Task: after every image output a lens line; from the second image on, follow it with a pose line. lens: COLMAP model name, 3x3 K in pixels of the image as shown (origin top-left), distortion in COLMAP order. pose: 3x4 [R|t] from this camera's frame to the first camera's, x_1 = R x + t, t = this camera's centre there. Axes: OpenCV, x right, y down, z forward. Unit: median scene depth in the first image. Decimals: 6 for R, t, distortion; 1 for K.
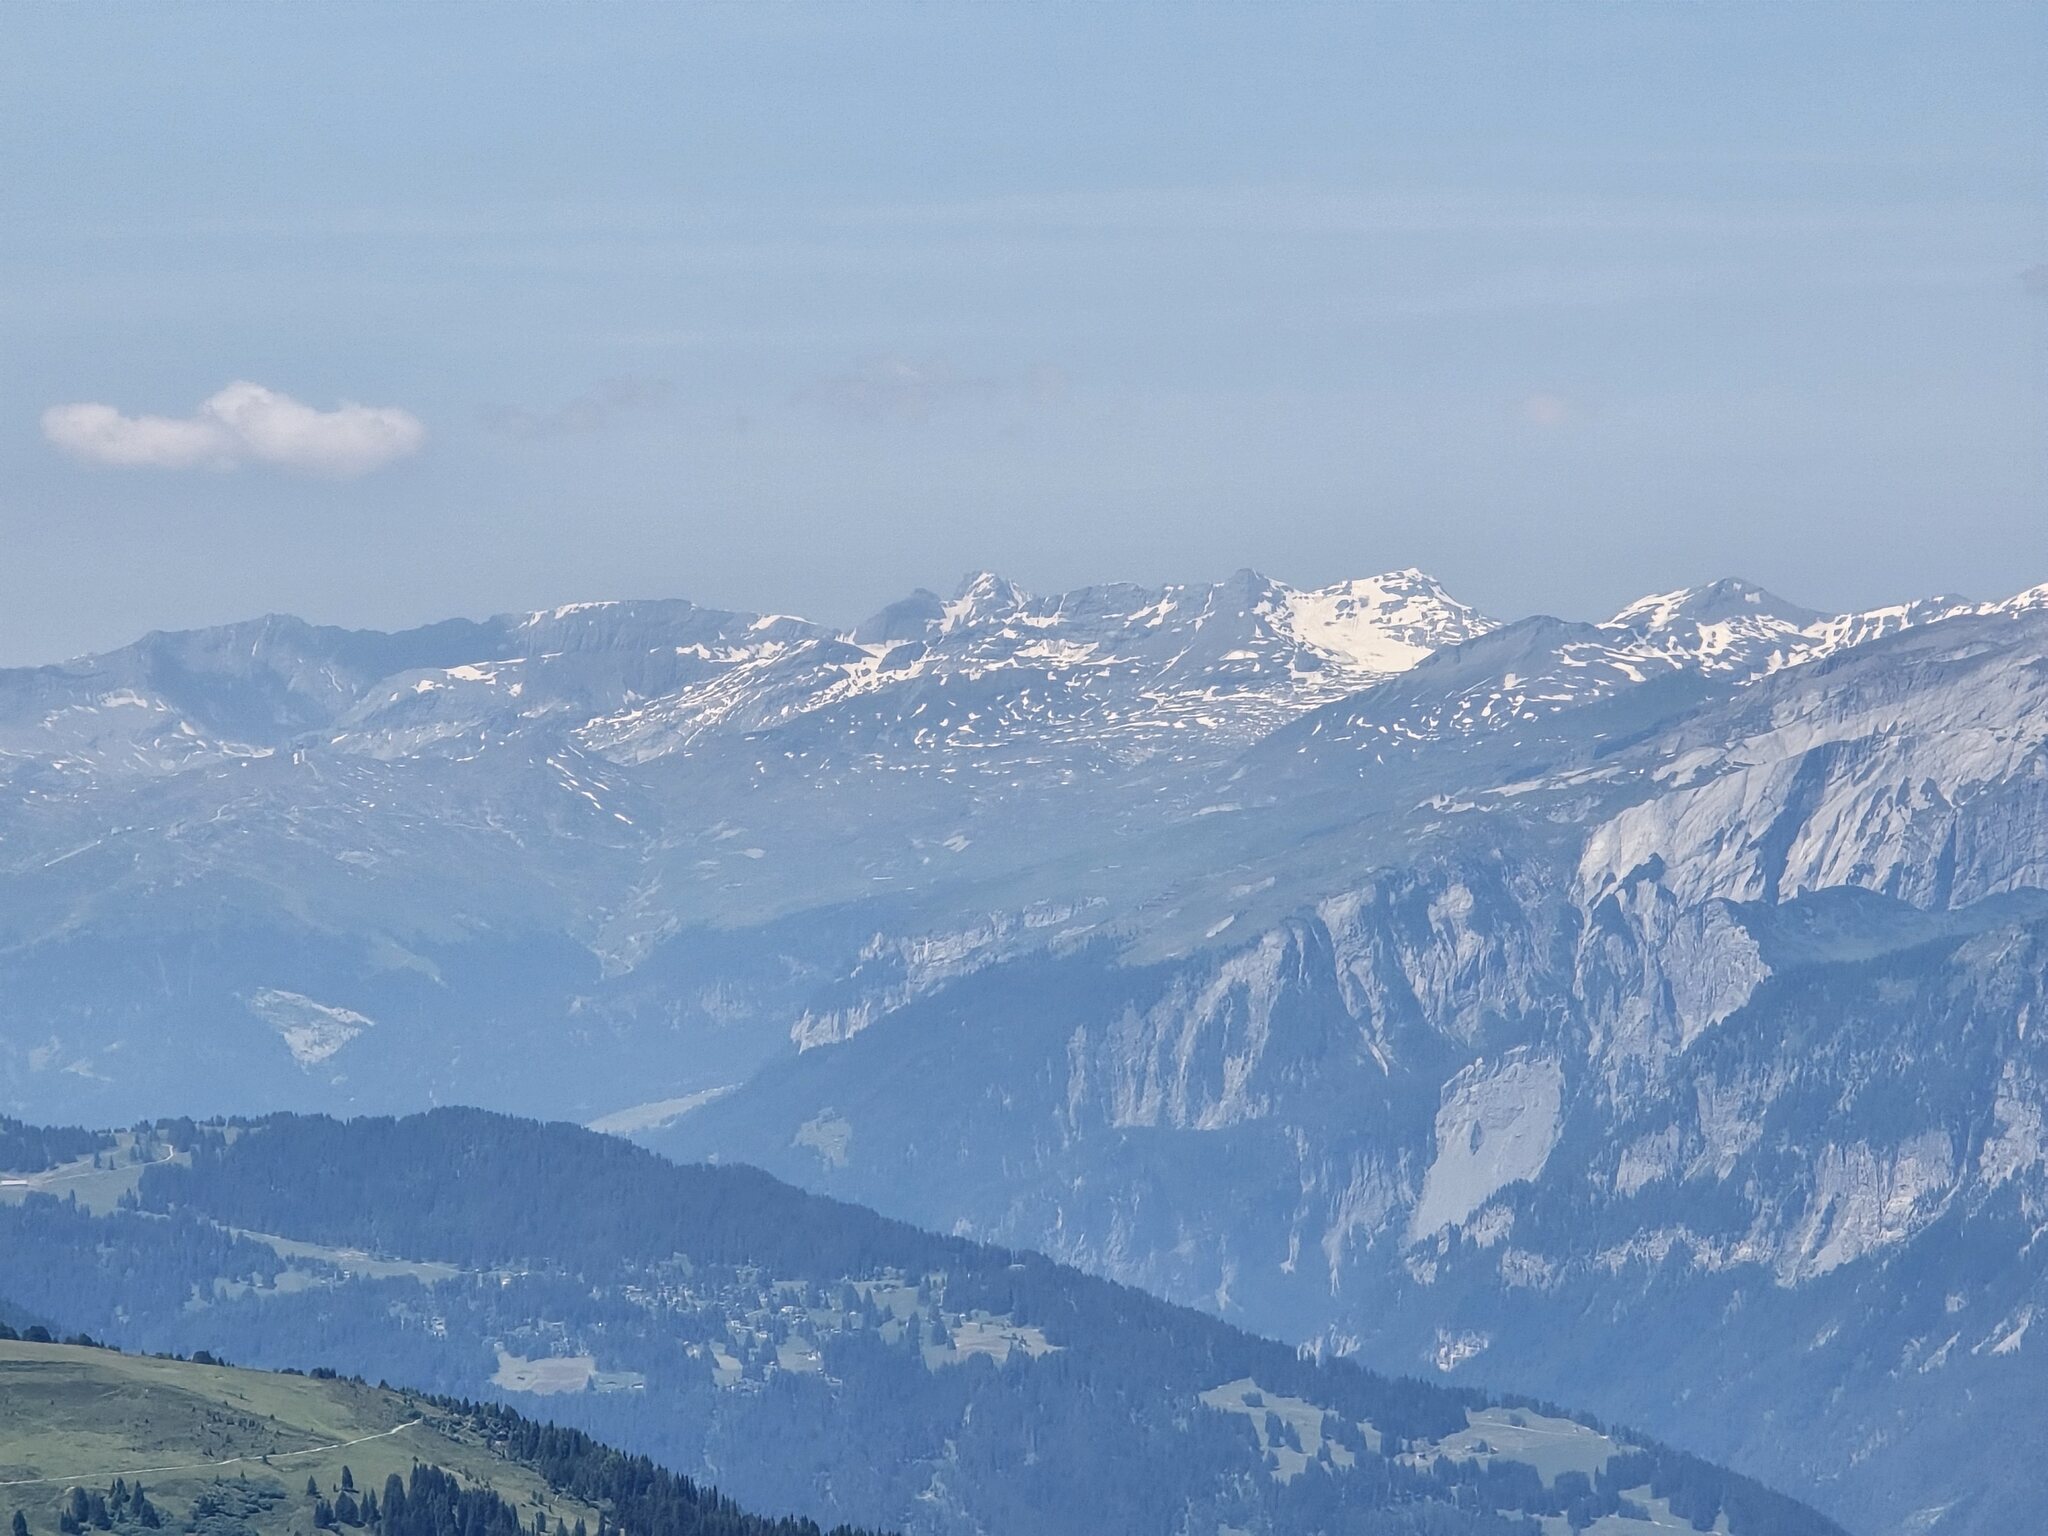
lens RADIAL K [[6947.9, 0, 1024.9], [0, 6947.9, 771.0], [0, 0, 1]] dist [0.254013, 0.000000]
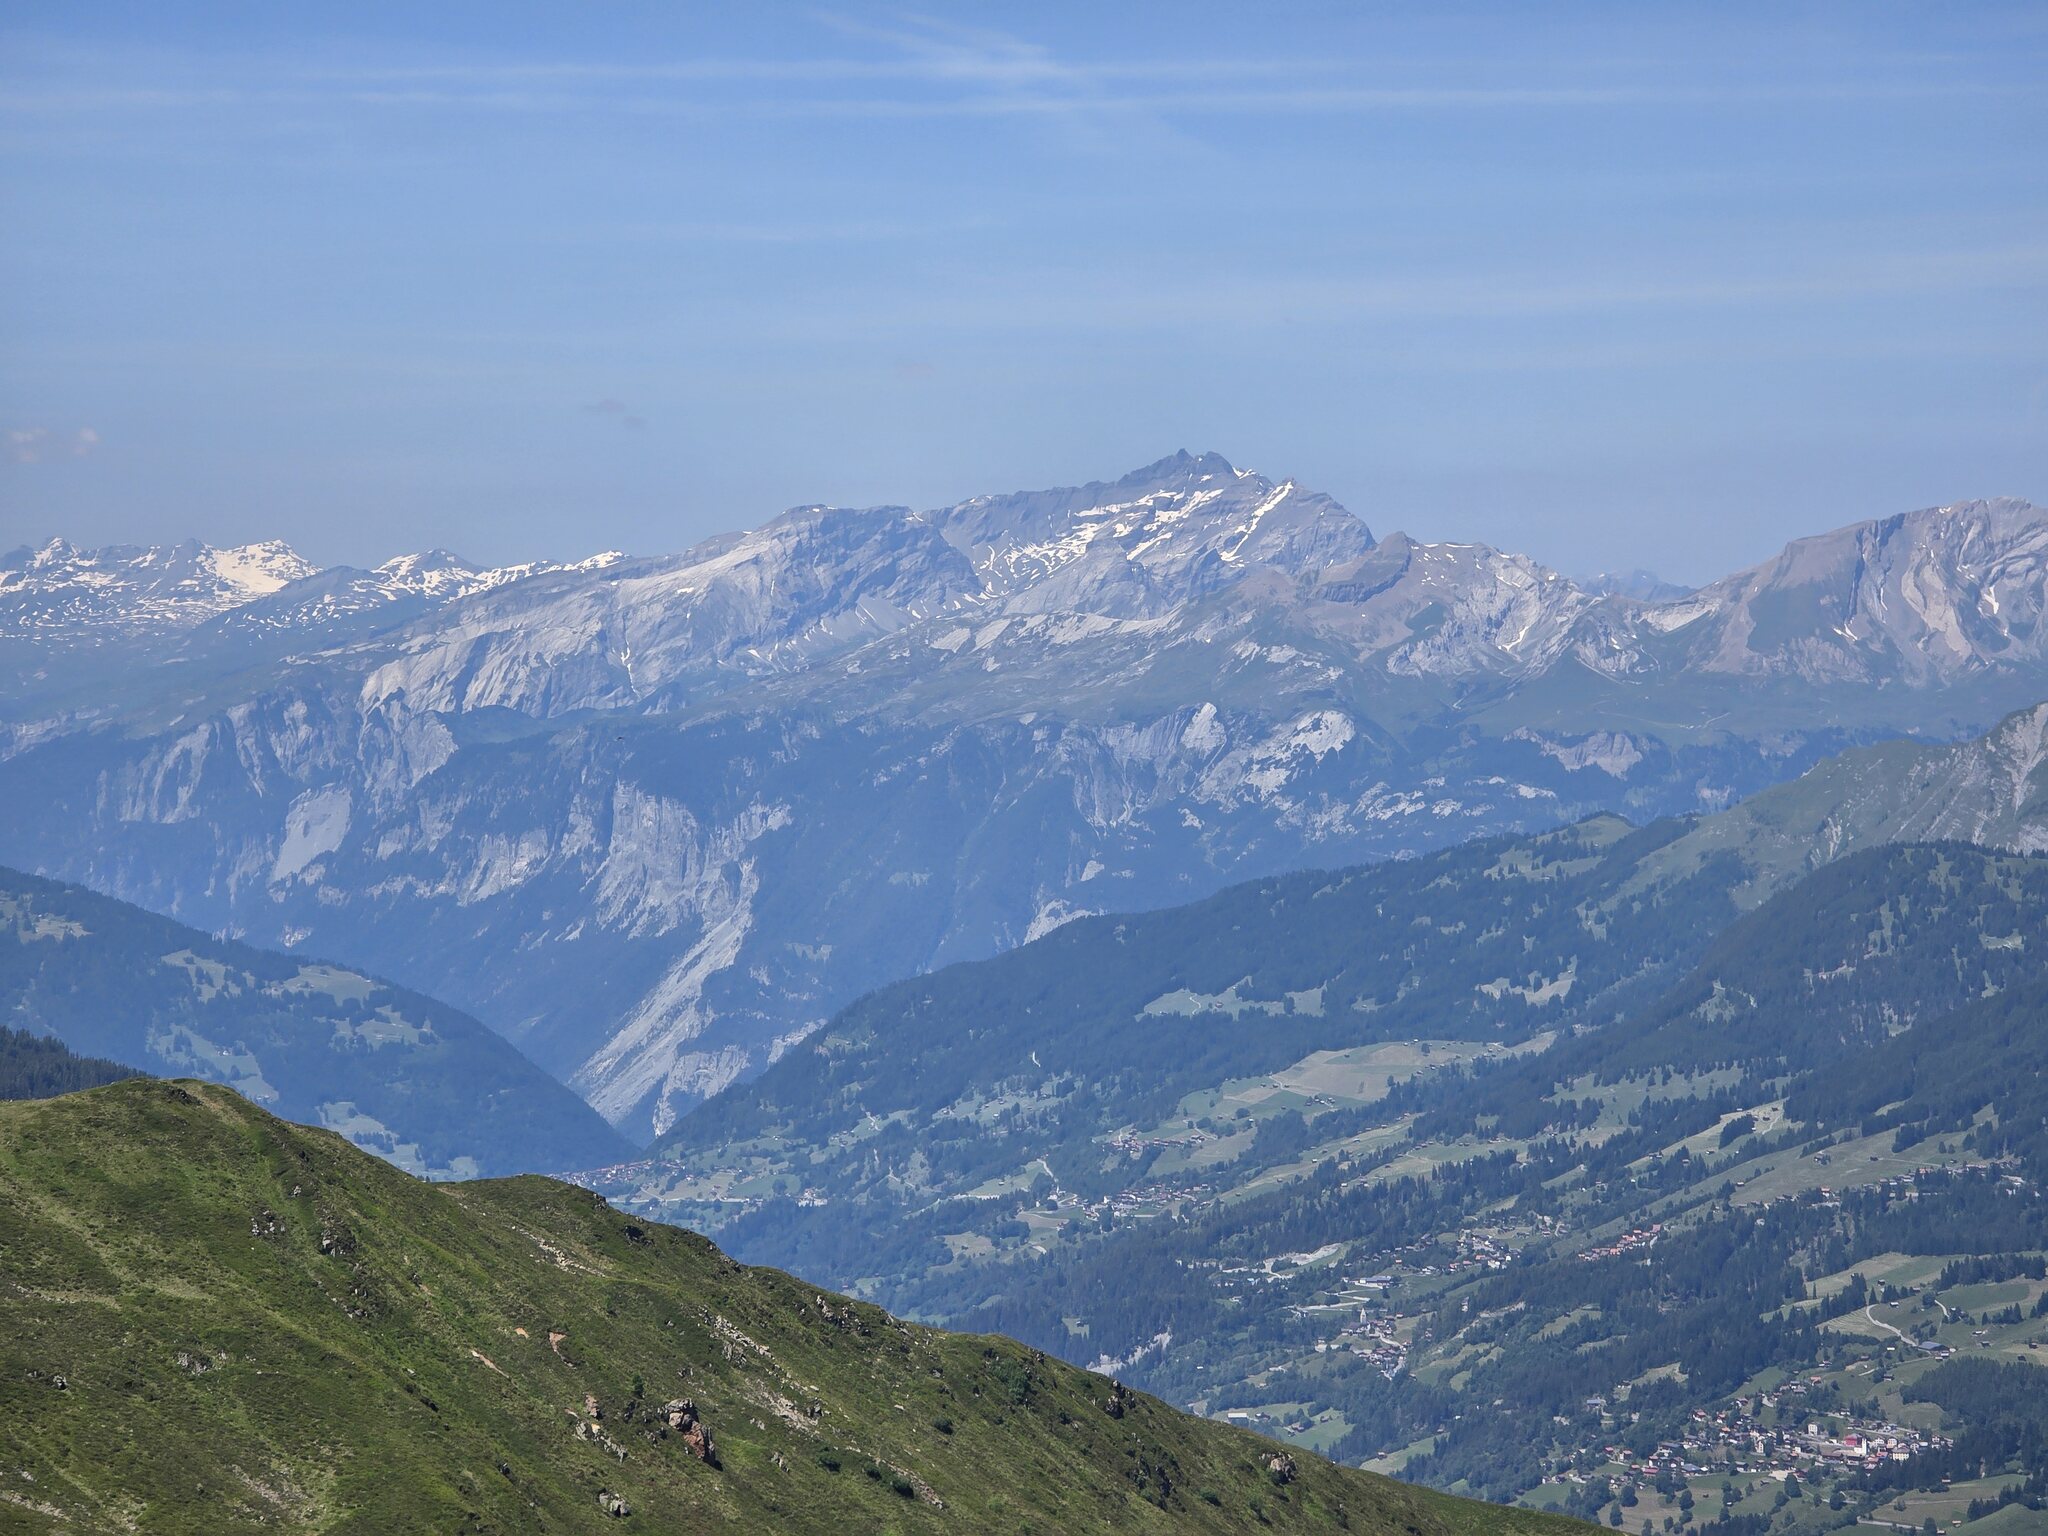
lens RADIAL K [[6947.9, 0, 1038.9], [0, 6947.9, 785.1], [0, 0, 1]] dist [0.254013, 0.000000]
pose [[0.991215, 0.015933, 0.131295, 0.011083], [-0.018496, 0.999661, 0.018323, 0.000095], [-0.130958, -0.020591, 0.991174, -0.987952]]
